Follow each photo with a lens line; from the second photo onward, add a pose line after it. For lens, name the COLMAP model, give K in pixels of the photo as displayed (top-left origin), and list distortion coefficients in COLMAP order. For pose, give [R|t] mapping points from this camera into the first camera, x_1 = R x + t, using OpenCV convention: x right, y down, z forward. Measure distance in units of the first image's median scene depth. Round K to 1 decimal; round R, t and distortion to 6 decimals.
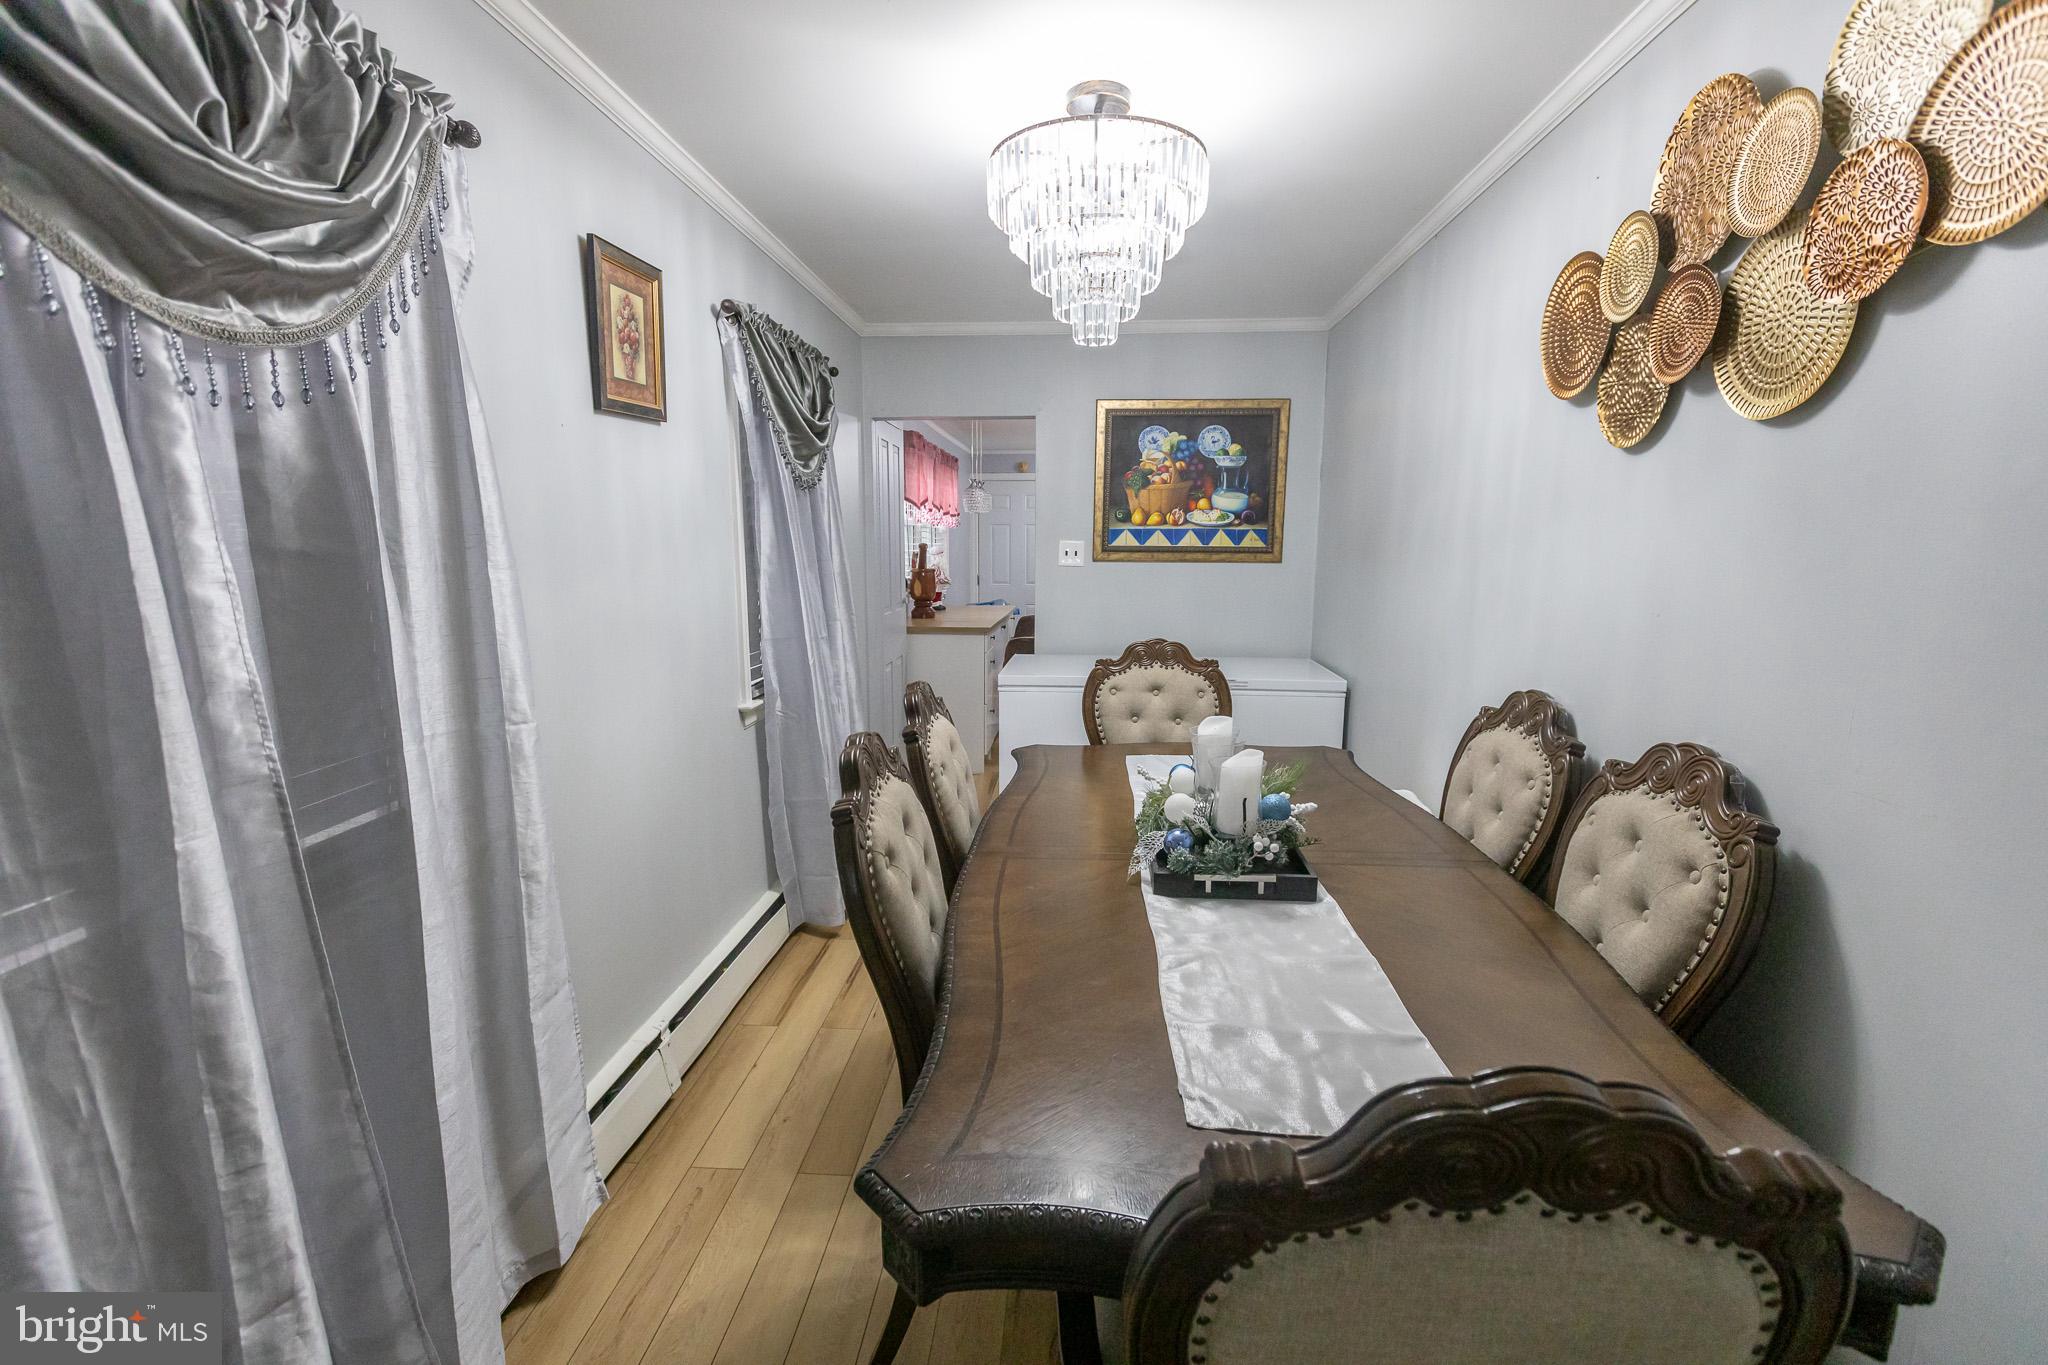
lens RADIAL K [[905.0, 0, 1027.0], [0, 905.0, 688.9], [0, 0, 1]] dist [0.000300, 0.000925]
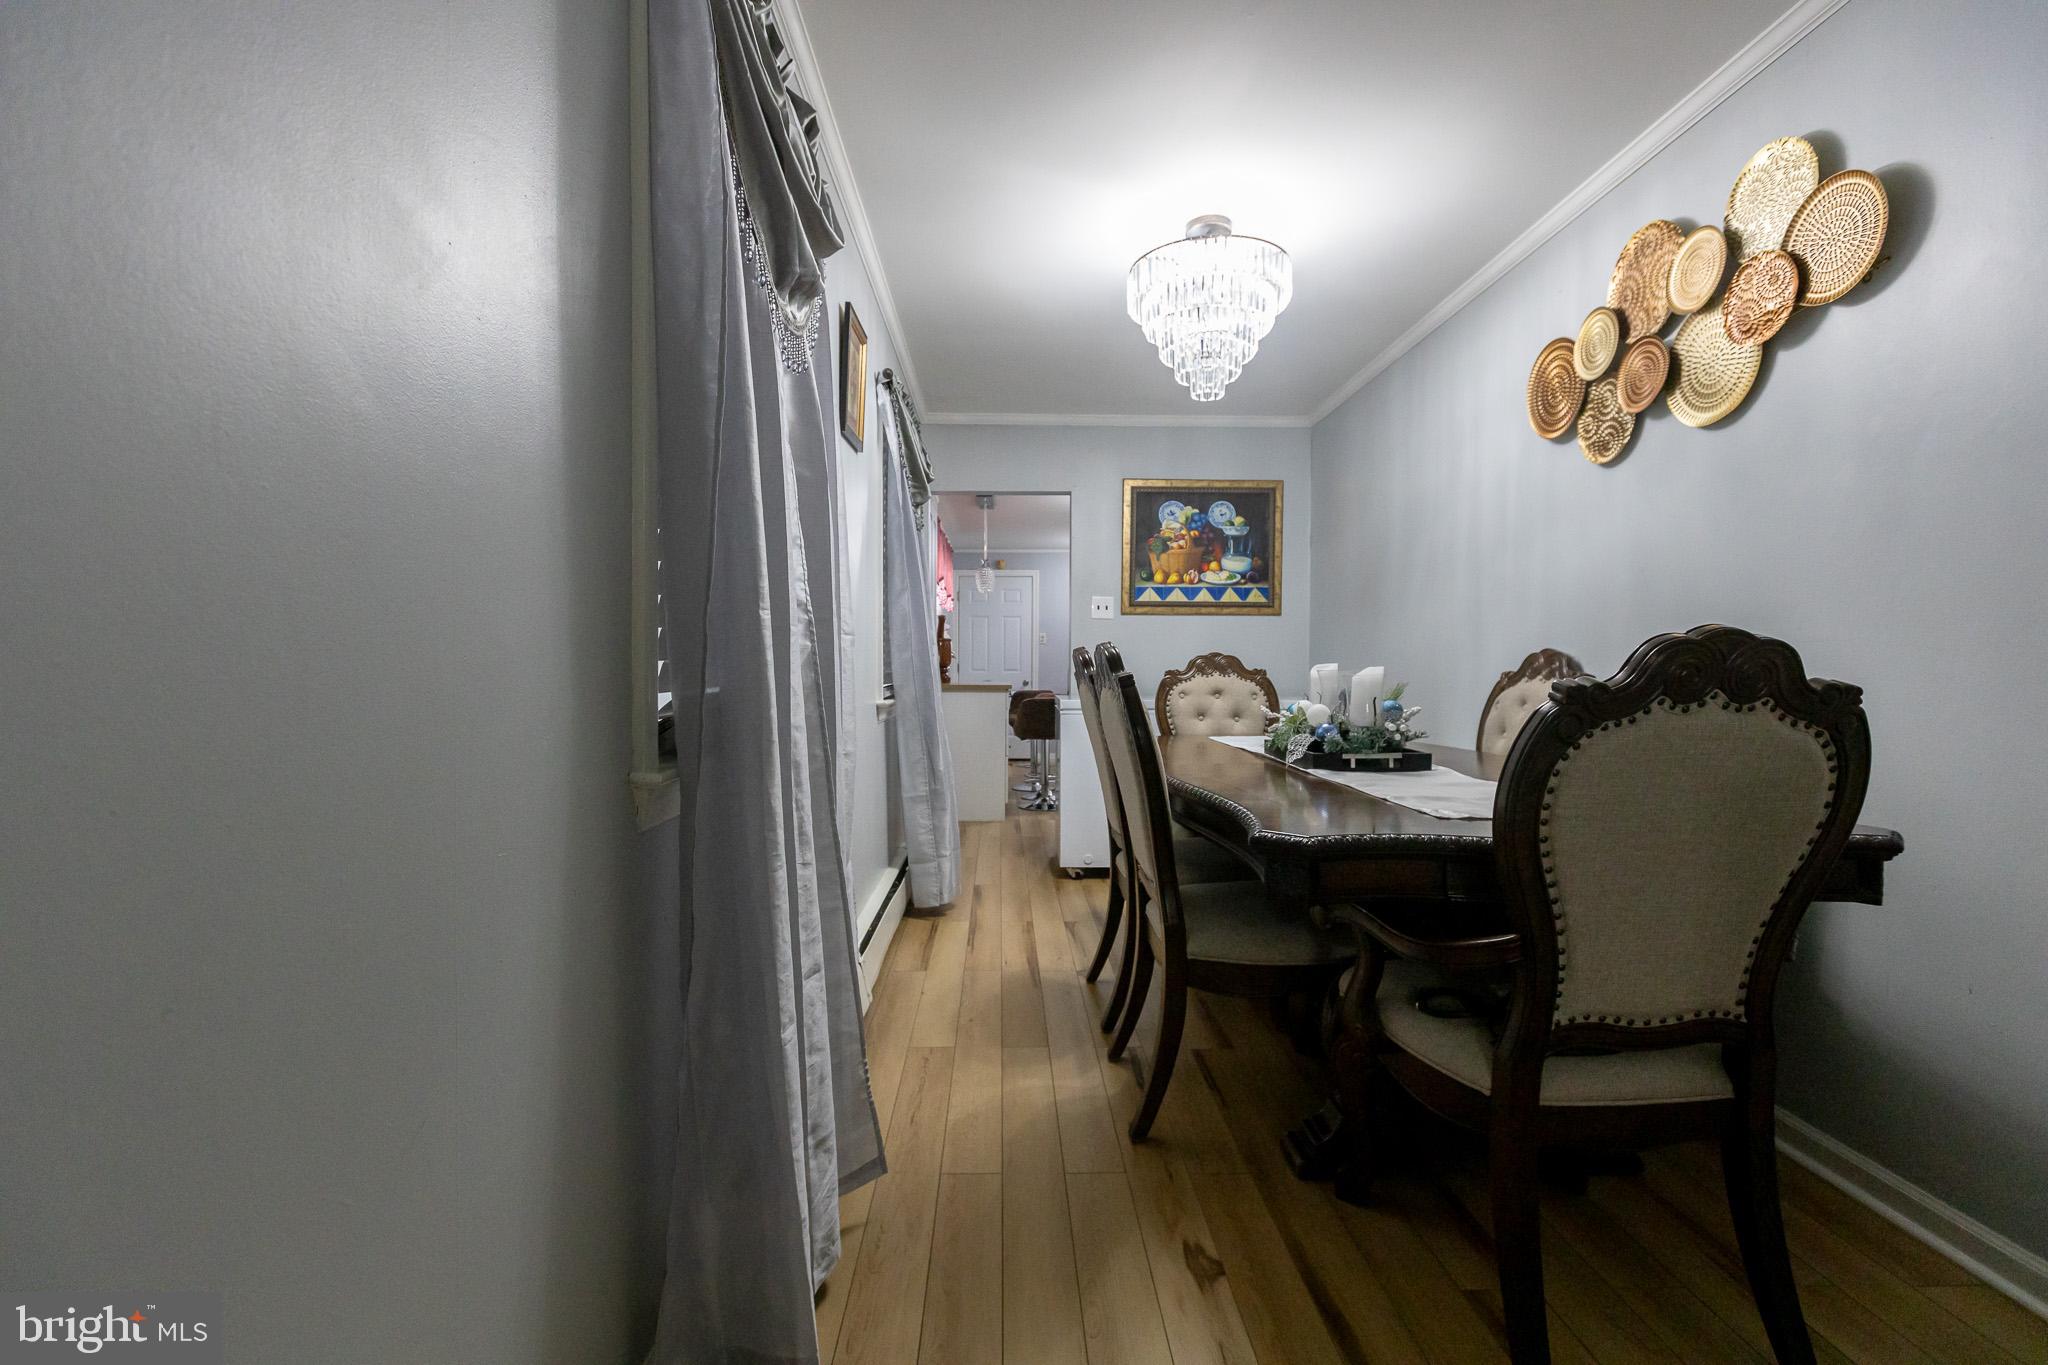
lens RADIAL K [[905.0, 0, 1022.9], [0, 905.0, 688.8], [0, 0, 1]] dist [0.000300, 0.000925]
pose [[0.995706, -0.001901, 0.092555, -0.385756], [0.014840, 0.990138, -0.139305, 0.271162], [-0.091378, 0.140081, 0.985915, -0.275764]]
